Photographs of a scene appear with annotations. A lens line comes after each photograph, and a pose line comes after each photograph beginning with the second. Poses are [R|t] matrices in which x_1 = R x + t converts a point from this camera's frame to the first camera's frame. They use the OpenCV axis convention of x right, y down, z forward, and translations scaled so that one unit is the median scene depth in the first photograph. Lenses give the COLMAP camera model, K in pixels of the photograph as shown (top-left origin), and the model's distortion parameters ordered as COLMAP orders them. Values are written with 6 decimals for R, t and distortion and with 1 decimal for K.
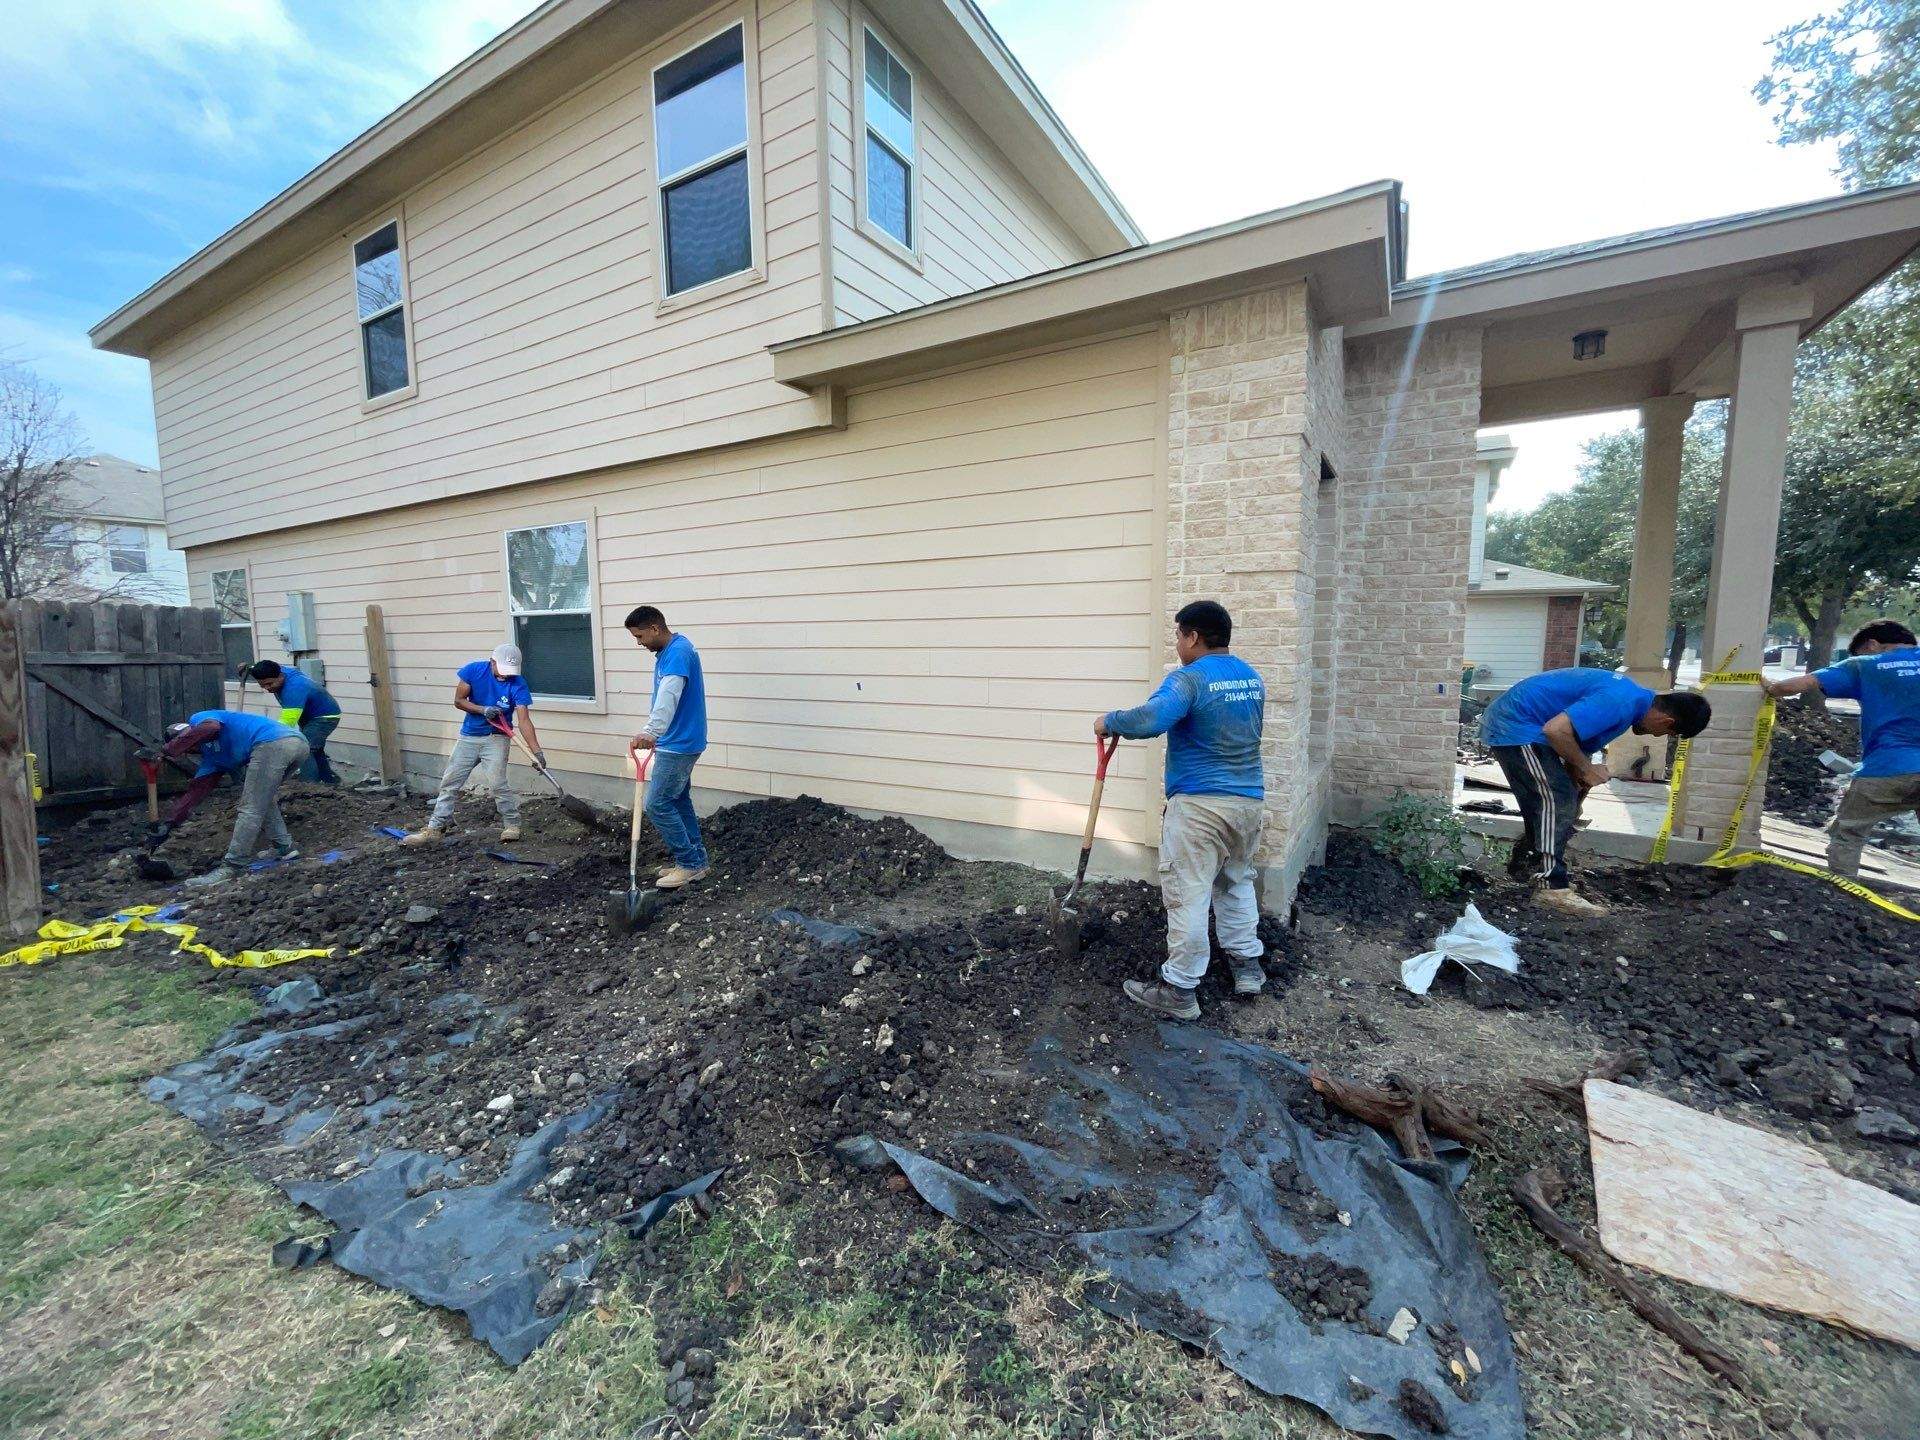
lens RADIAL K [[804.2, 0, 956.6], [0, 804.2, 734.8], [0, 0, 1]] dist [-0.004642, 0.000285]
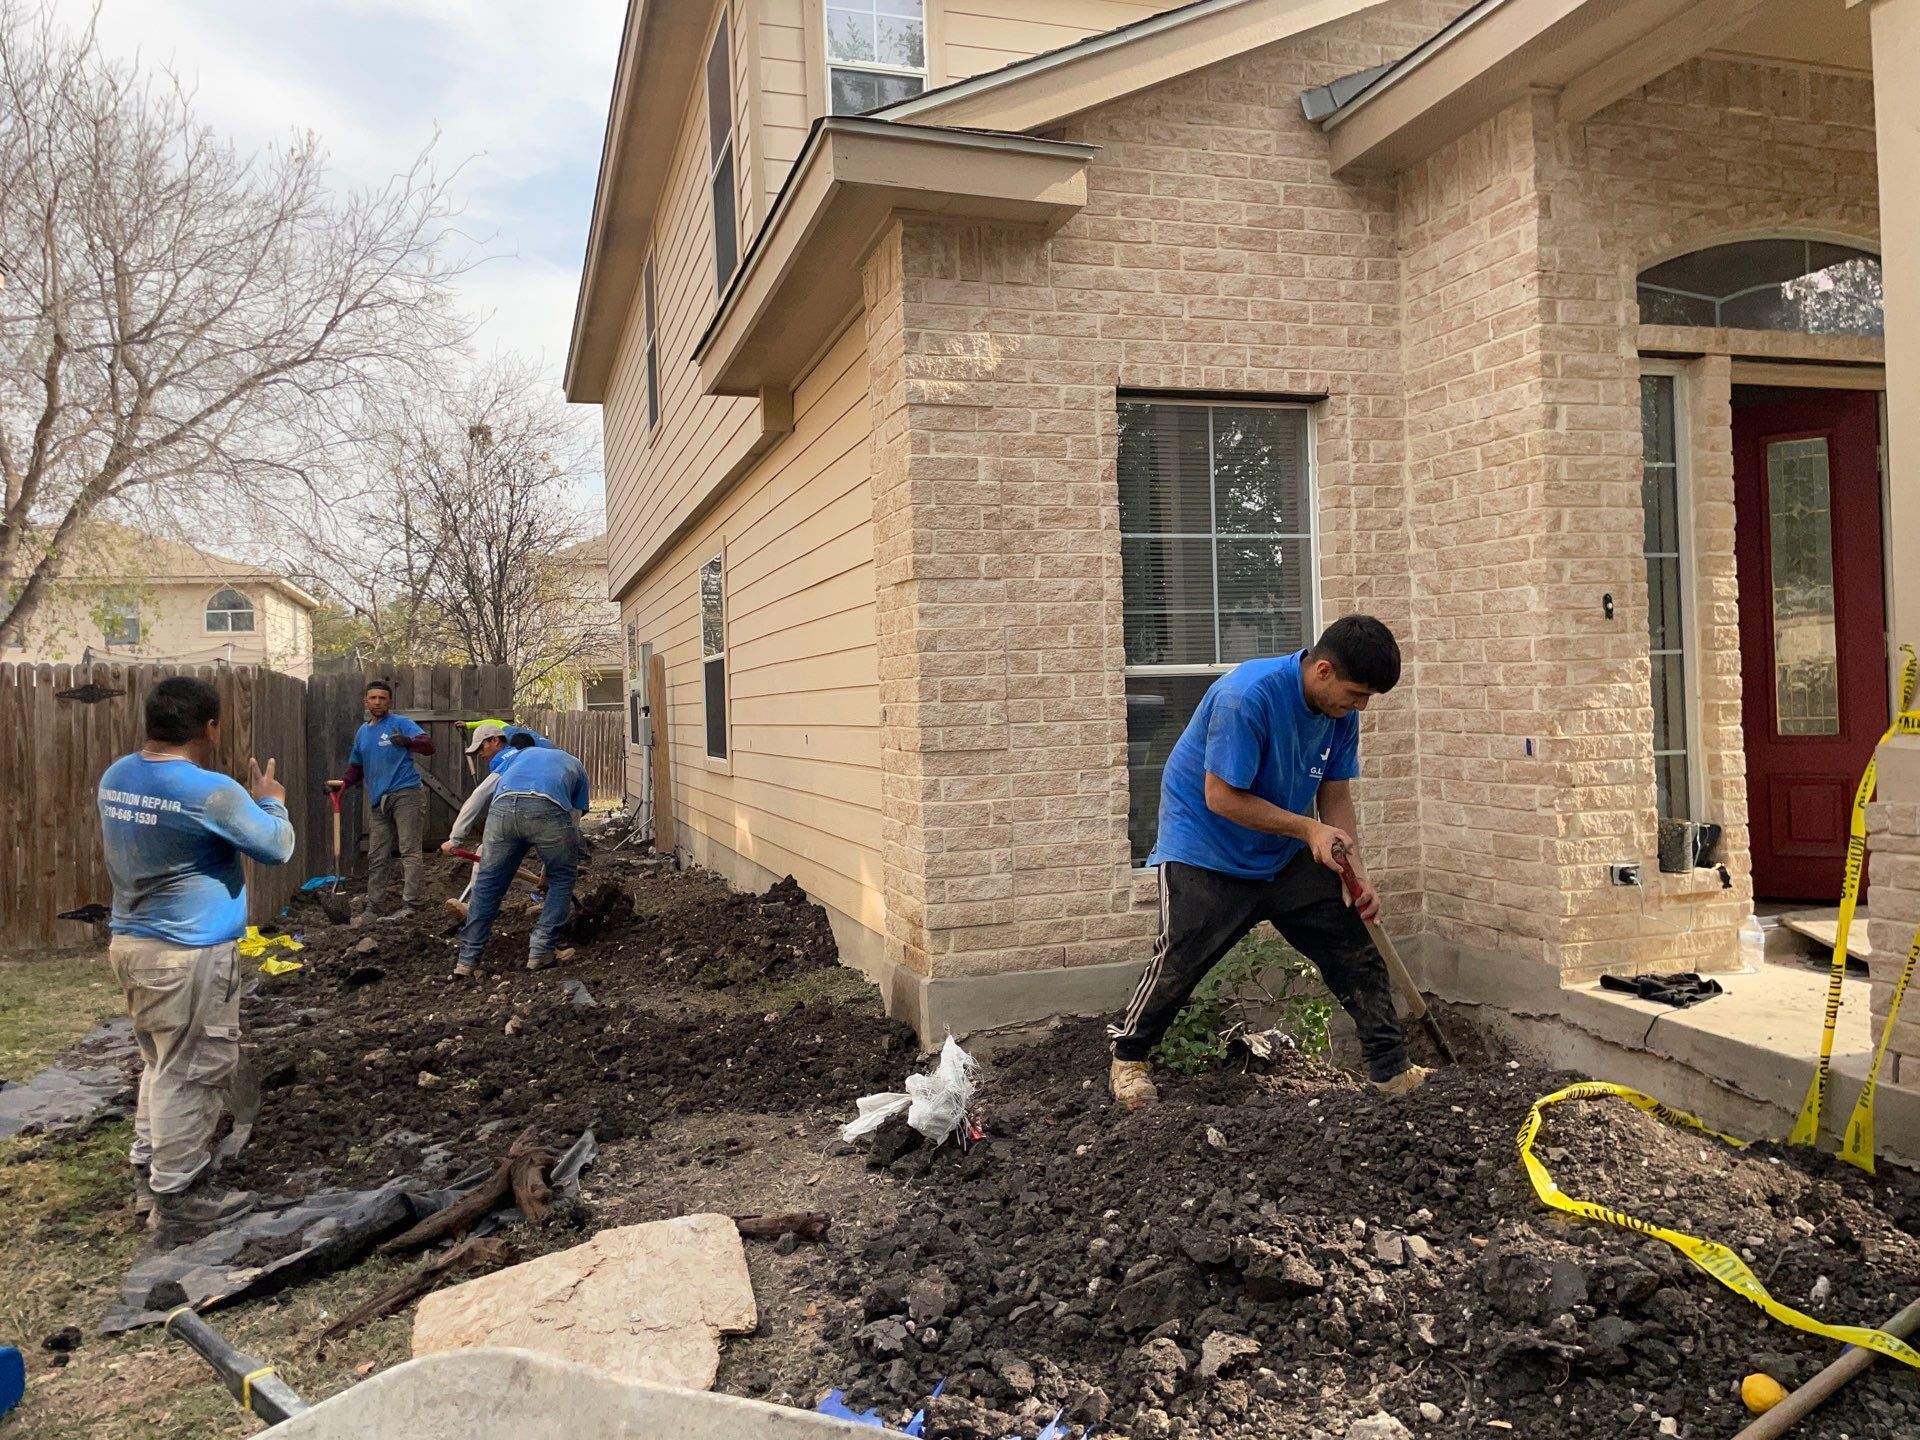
lens RADIAL K [[1483.4, 0, 973.9], [0, 1483.4, 704.6], [0, 0, 1]] dist [0.075354, -0.099839]
pose [[0.747089, -0.014157, -0.664573, 0.968747], [-0.054627, 0.995084, -0.082608, 0.016478], [0.662476, 0.098019, 0.742643, 0.011121]]
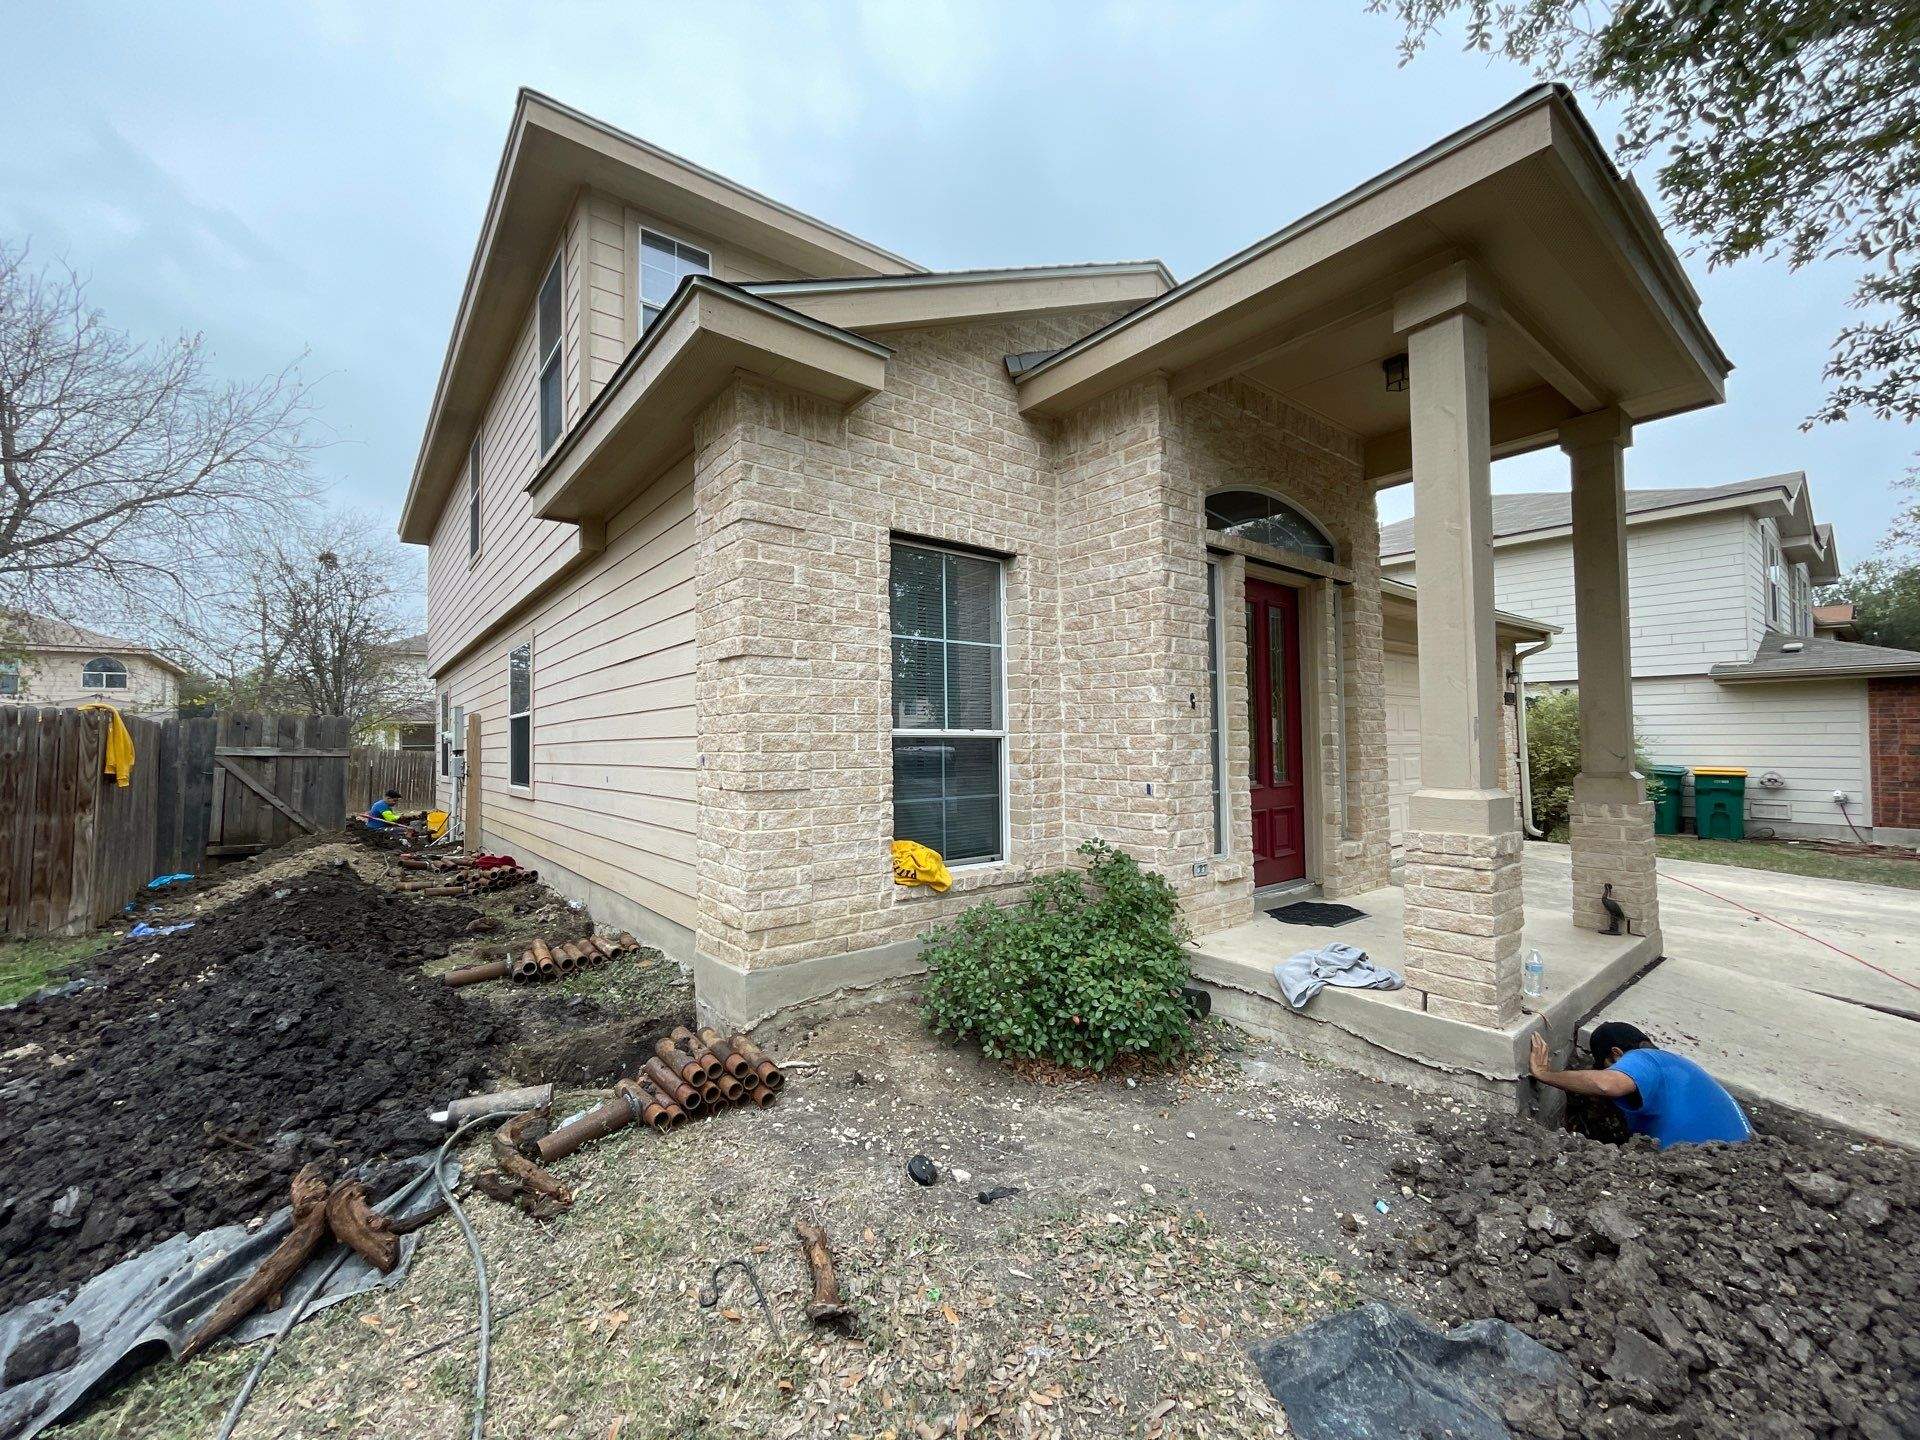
lens RADIAL K [[804.2, 0, 964.7], [0, 804.2, 729.4], [0, 0, 1]] dist [-0.004642, 0.000285]
pose [[0.933509, -0.007674, -0.358473, 0.708635], [-0.042442, 0.990377, -0.131725, -0.001450], [0.356034, 0.138181, 0.924200, 0.153079]]
